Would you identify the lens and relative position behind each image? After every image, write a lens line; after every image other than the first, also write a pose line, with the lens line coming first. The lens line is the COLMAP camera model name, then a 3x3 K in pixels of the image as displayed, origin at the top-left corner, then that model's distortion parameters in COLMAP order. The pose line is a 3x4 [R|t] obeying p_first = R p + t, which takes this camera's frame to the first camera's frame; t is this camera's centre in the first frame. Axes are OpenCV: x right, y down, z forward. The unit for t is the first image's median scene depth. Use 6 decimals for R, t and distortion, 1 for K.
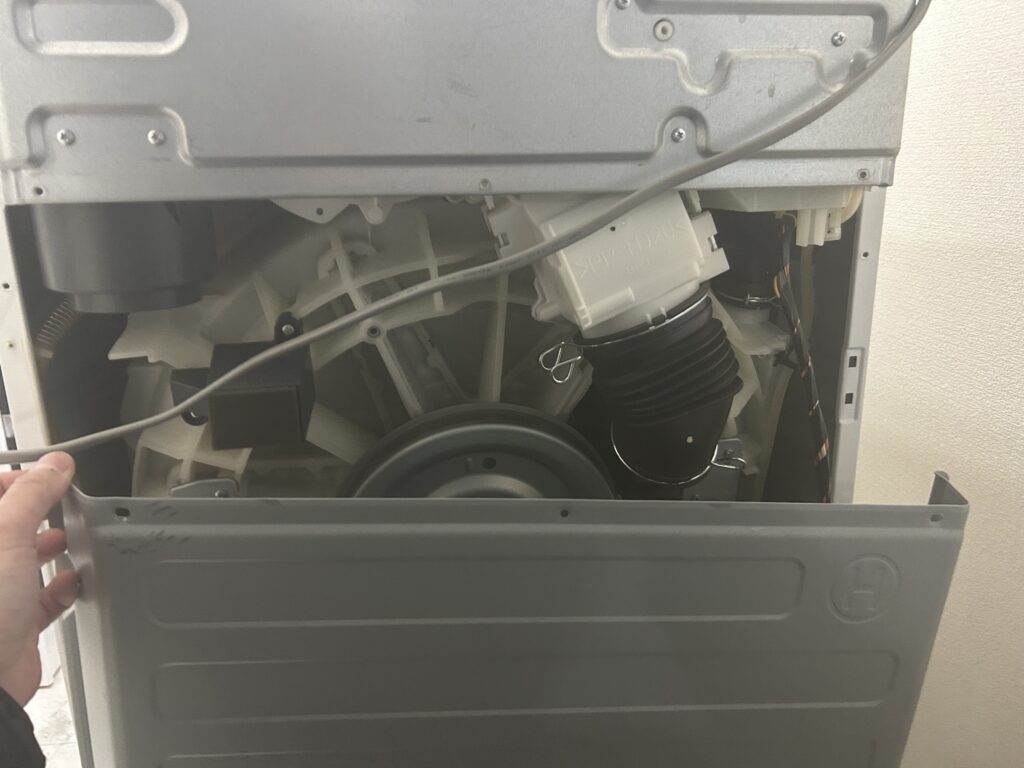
lens RADIAL K [[753.9, 0, 512.0], [0, 753.9, 384.0], [0, 0, 1]] dist [-0.000899, -0.006106]
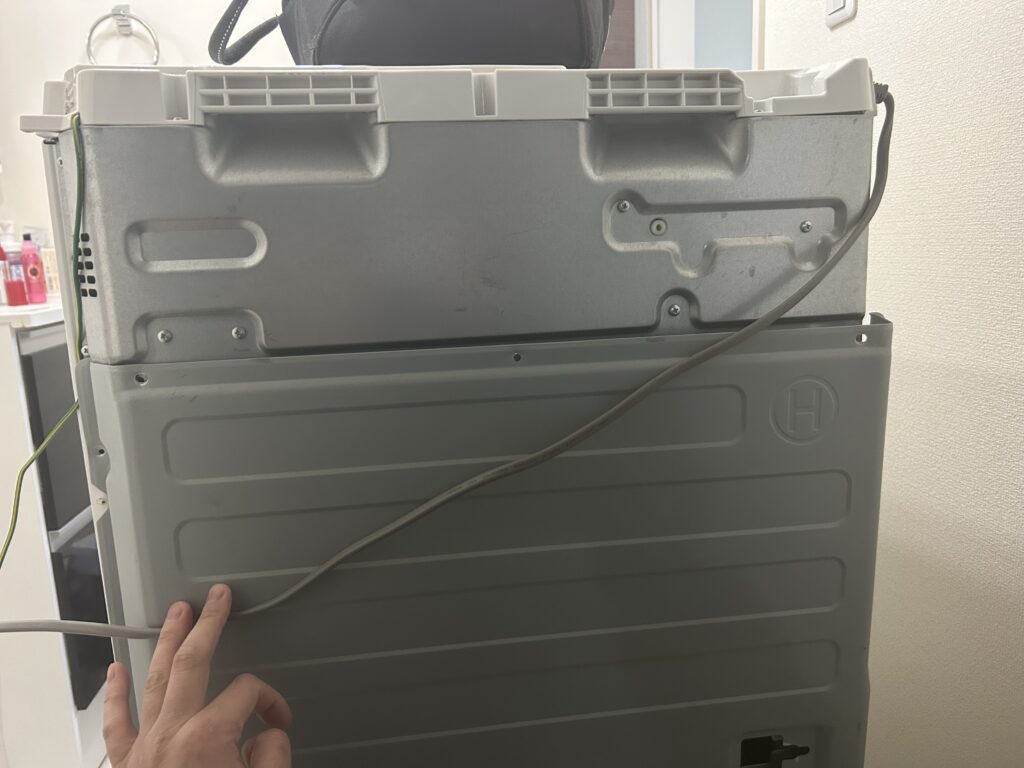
lens RADIAL K [[764.0, 0, 514.2], [0, 764.0, 387.3], [0, 0, 1]] dist [0.006530, -0.007754]
pose [[0.999656, -0.025716, -0.005151, -0.027378], [0.025178, 0.995974, -0.086038, -0.115453], [0.007343, 0.085878, 0.996279, -0.186504]]
